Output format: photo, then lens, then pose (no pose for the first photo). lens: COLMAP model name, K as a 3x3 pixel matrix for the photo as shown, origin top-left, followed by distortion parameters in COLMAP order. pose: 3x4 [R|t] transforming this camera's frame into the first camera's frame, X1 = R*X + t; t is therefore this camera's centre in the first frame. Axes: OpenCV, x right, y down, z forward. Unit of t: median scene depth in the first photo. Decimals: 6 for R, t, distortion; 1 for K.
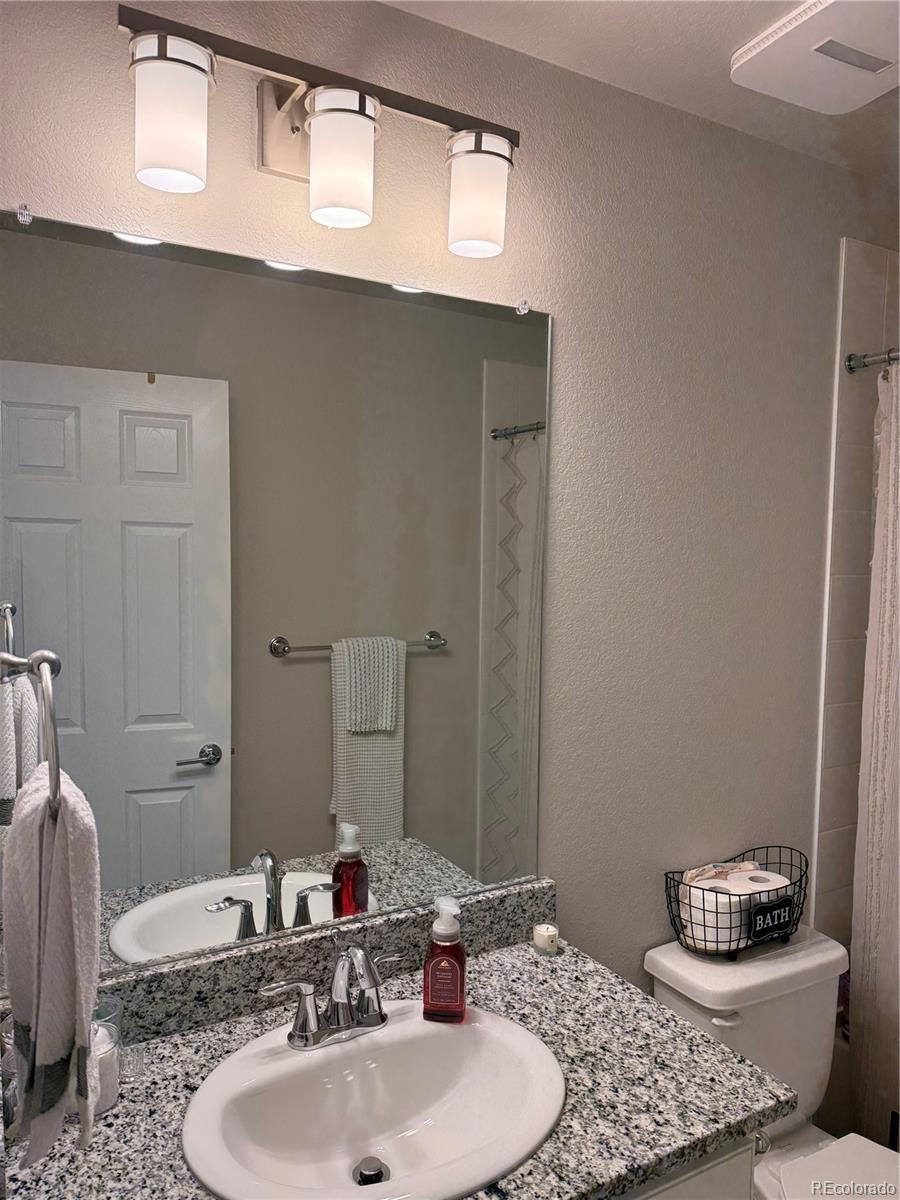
lens RADIAL K [[835.3, 0, 456.7], [0, 835.3, 607.1], [0, 0, 1]] dist [0.066075, -0.081062]
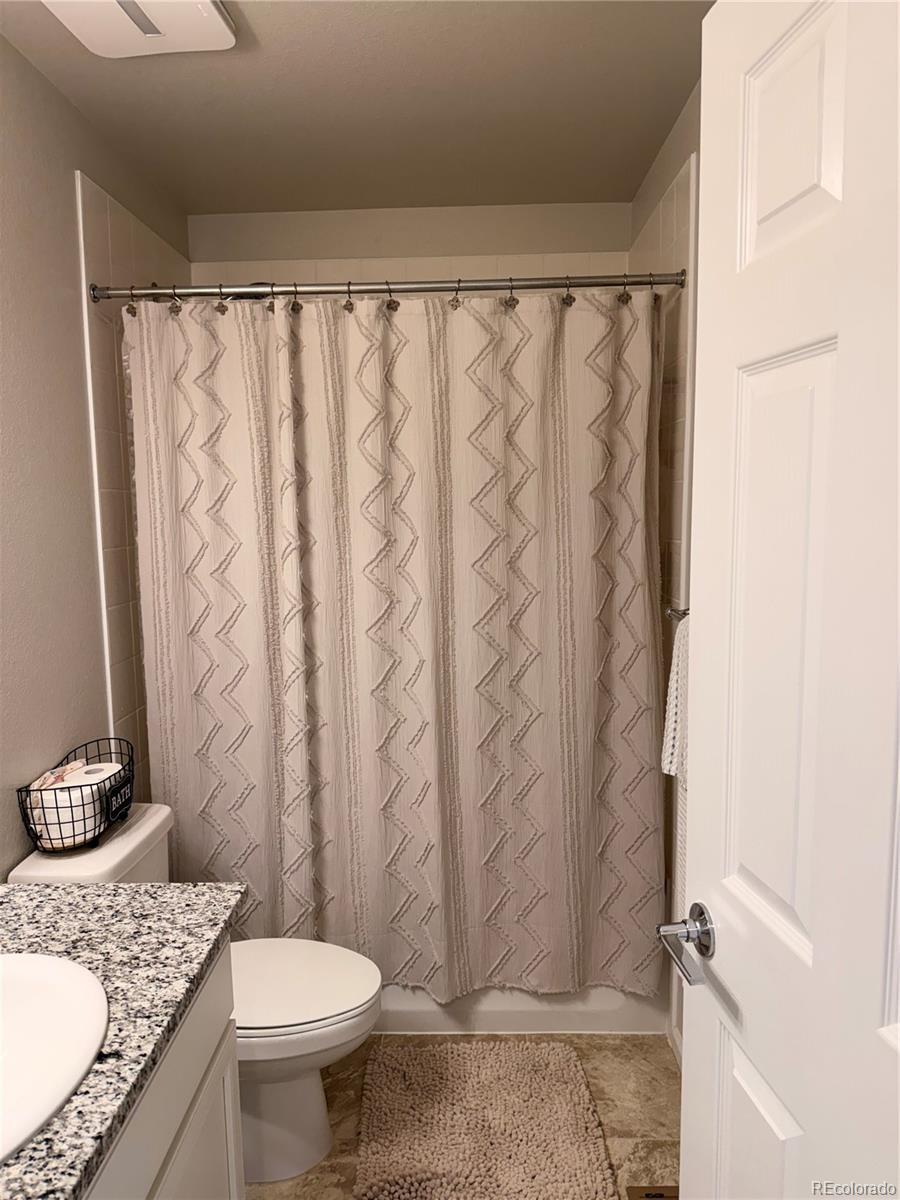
lens RADIAL K [[835.3, 0, 454.2], [0, 835.3, 594.1], [0, 0, 1]] dist [0.066075, -0.081062]
pose [[0.514636, -0.110524, 0.850256, -0.445582], [0.070086, 0.993761, 0.086757, 0.059144], [-0.854540, 0.014943, 0.519171, 0.079599]]
